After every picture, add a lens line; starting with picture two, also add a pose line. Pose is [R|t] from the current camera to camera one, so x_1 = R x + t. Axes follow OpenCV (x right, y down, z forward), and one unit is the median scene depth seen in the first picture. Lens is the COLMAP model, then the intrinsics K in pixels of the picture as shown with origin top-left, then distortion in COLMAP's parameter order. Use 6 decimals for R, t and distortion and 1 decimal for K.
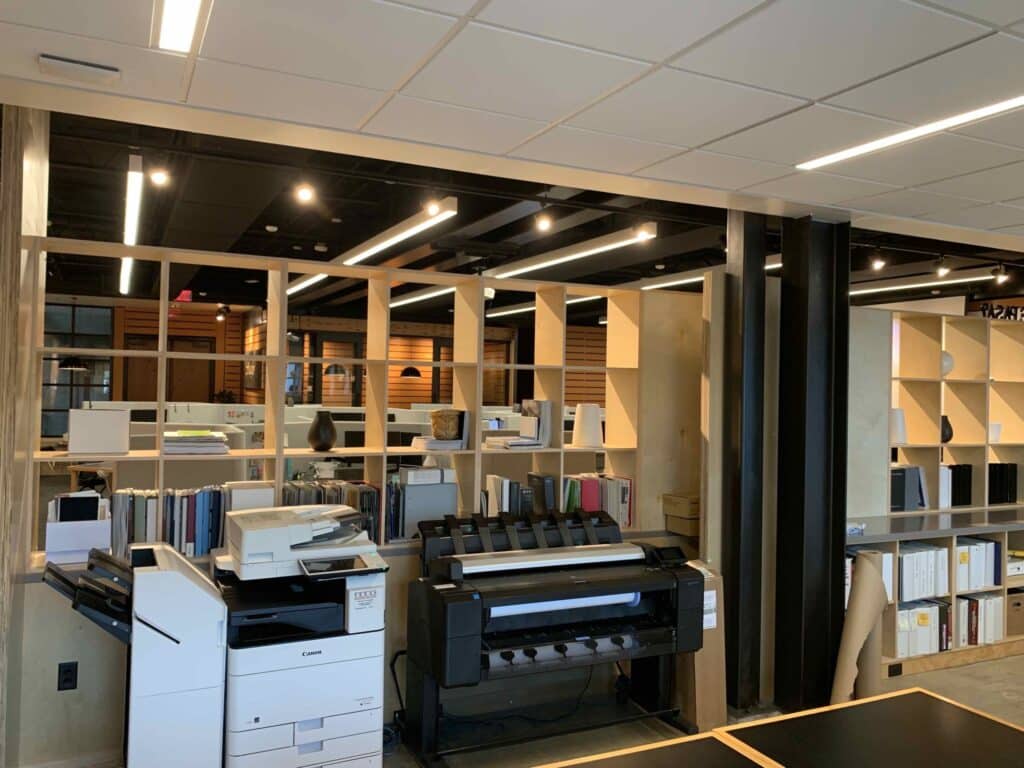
lens RADIAL K [[814.7, 0, 512.0], [0, 814.7, 384.0], [0, 0, 1]] dist [-0.004650, 0.002845]
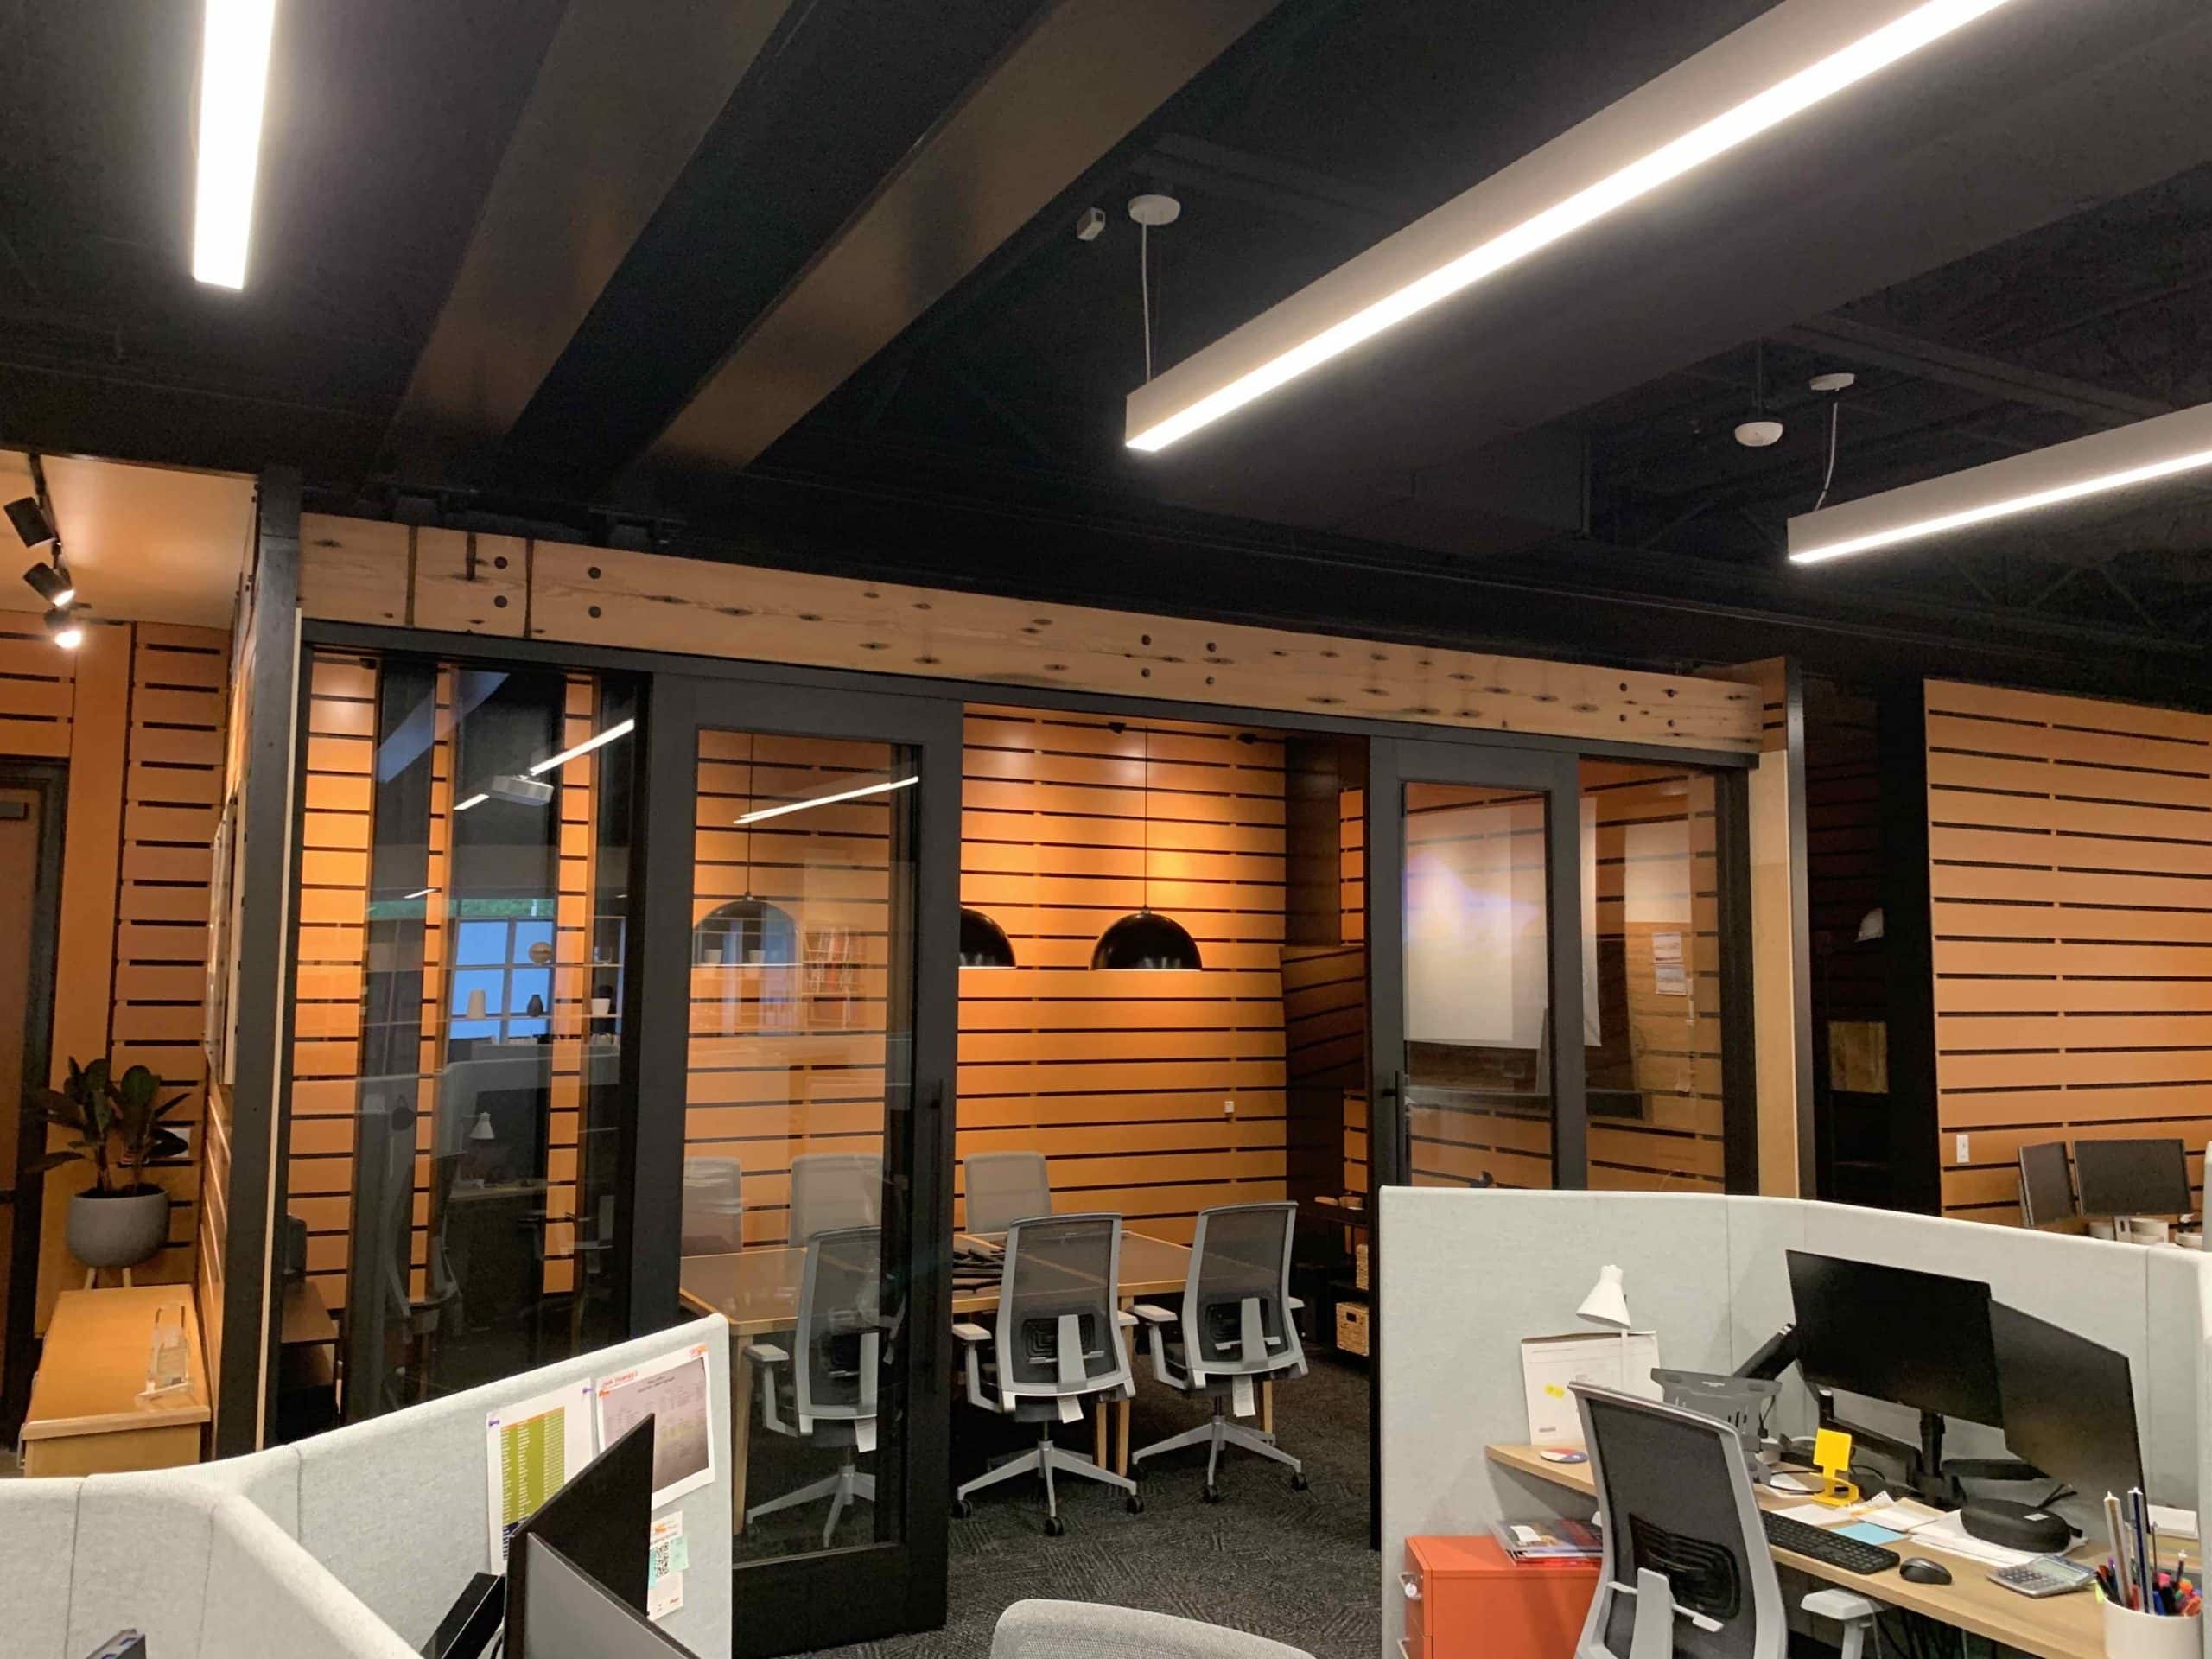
lens RADIAL K [[1769.0, 0, 1101.2], [0, 1769.0, 820.7], [0, 0, 1]] dist [0.025024, 0.001609]
pose [[0.999233, -0.004918, 0.038836, -0.145801], [0.008187, 0.996392, -0.084479, -0.007659], [-0.038281, 0.084732, 0.995668, 0.585077]]
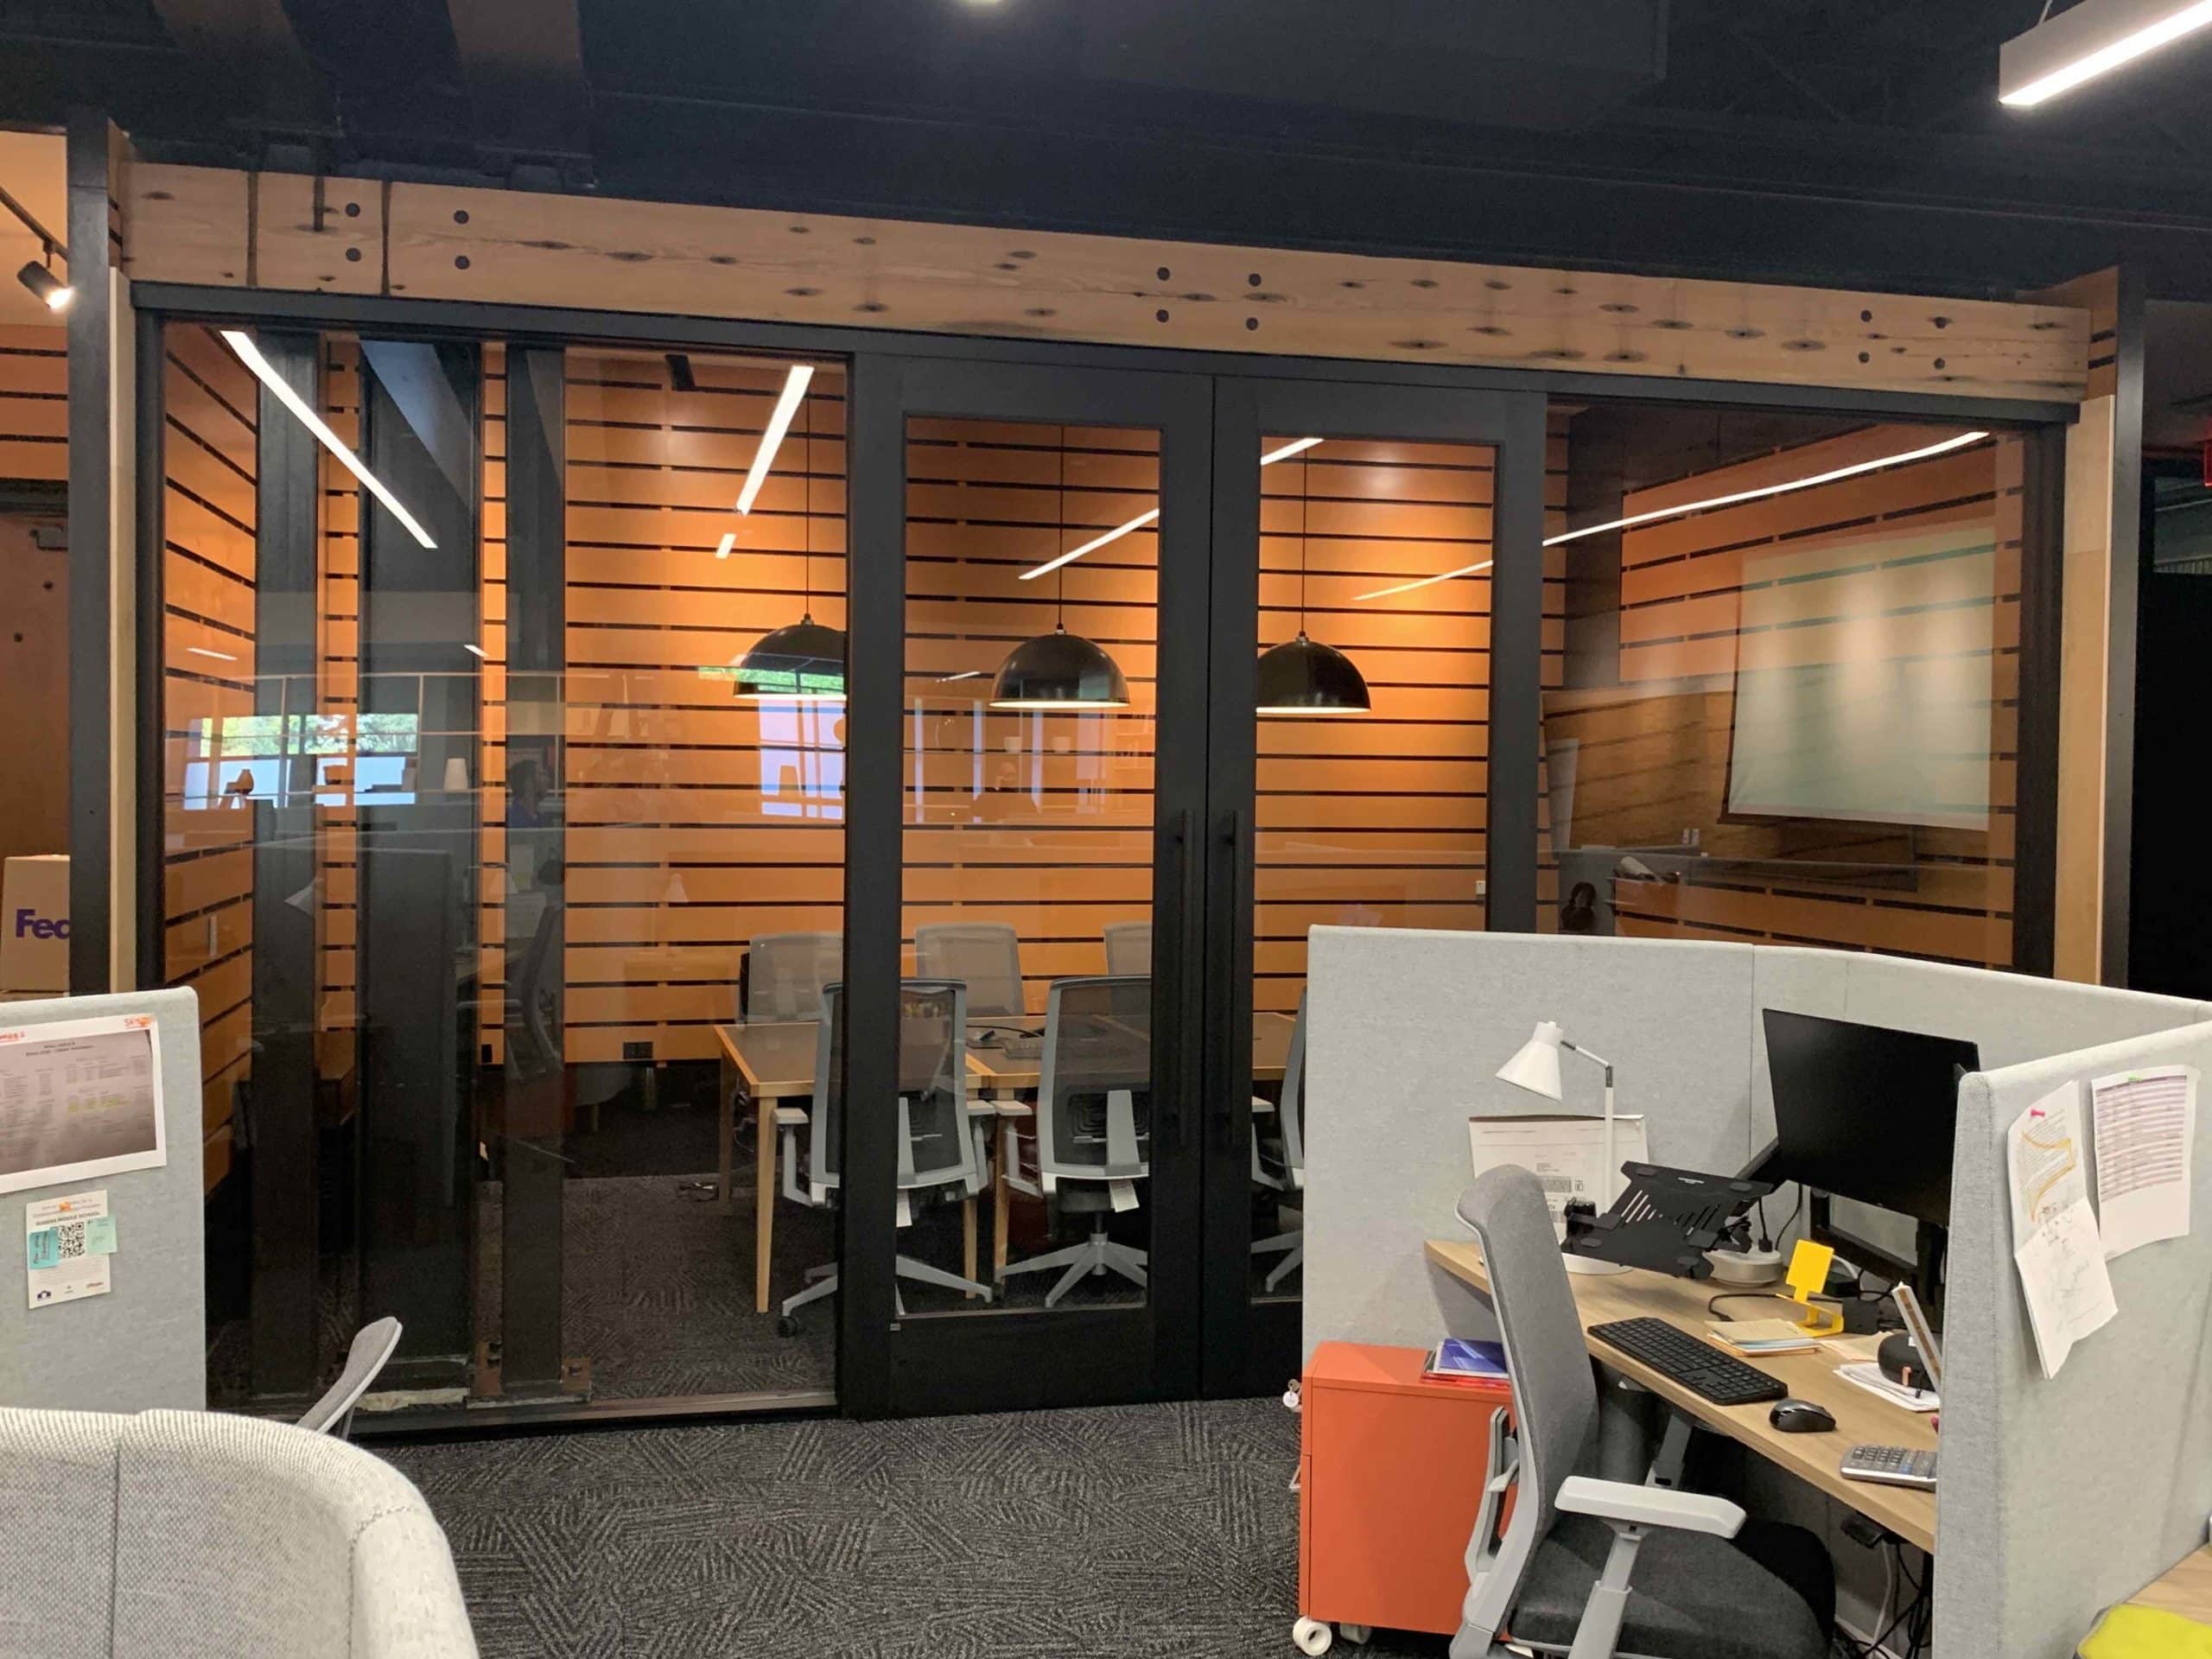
lens RADIAL K [[1991.2, 0, 1101.0], [0, 1991.2, 848.9], [0, 0, 1]] dist [0.004062, -0.019879]
pose [[0.973129, 0.005169, -0.230202, -0.079521], [0.002823, 0.999405, 0.034377, 0.004427], [0.230242, -0.034103, 0.972536, 0.608277]]
